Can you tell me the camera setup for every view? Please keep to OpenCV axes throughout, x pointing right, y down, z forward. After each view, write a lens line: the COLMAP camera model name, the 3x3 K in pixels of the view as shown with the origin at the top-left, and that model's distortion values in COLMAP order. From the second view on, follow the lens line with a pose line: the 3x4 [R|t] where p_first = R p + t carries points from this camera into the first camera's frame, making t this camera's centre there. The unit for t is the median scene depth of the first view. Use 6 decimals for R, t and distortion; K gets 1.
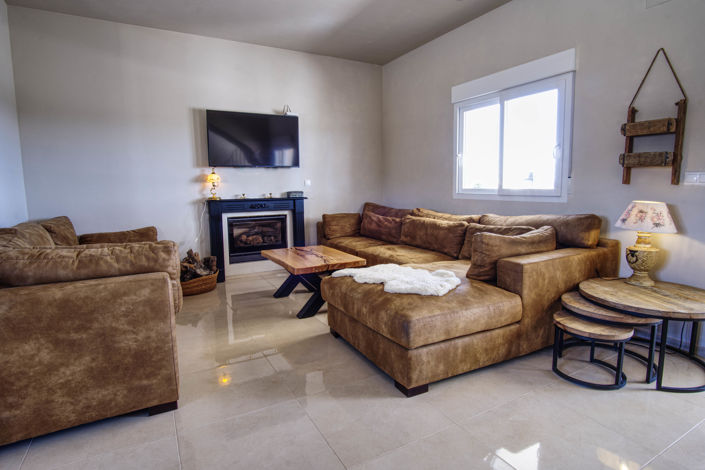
lens RADIAL K [[377.9, 0, 352.1], [0, 377.9, 230.1], [0, 0, 1]] dist [-0.022452, 0.002338]
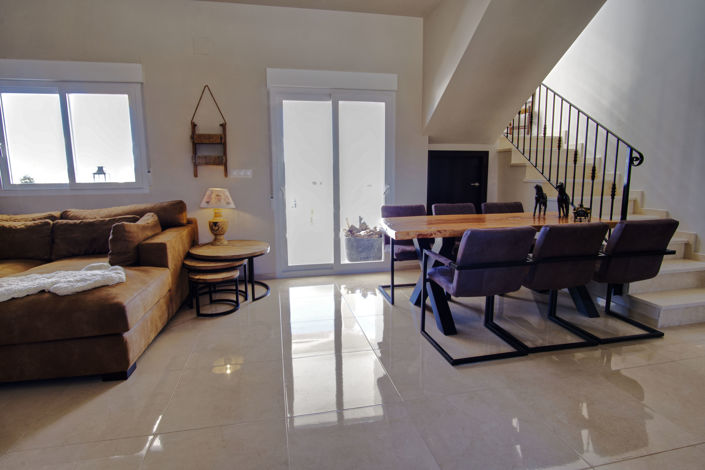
lens RADIAL K [[377.9, 0, 353.2], [0, 377.9, 231.9], [0, 0, 1]] dist [-0.022452, 0.002338]
pose [[0.296504, -0.140332, 0.944665, -0.489184], [0.118282, 0.986926, 0.109484, -0.006145], [-0.947679, 0.079274, 0.309226, 0.025825]]
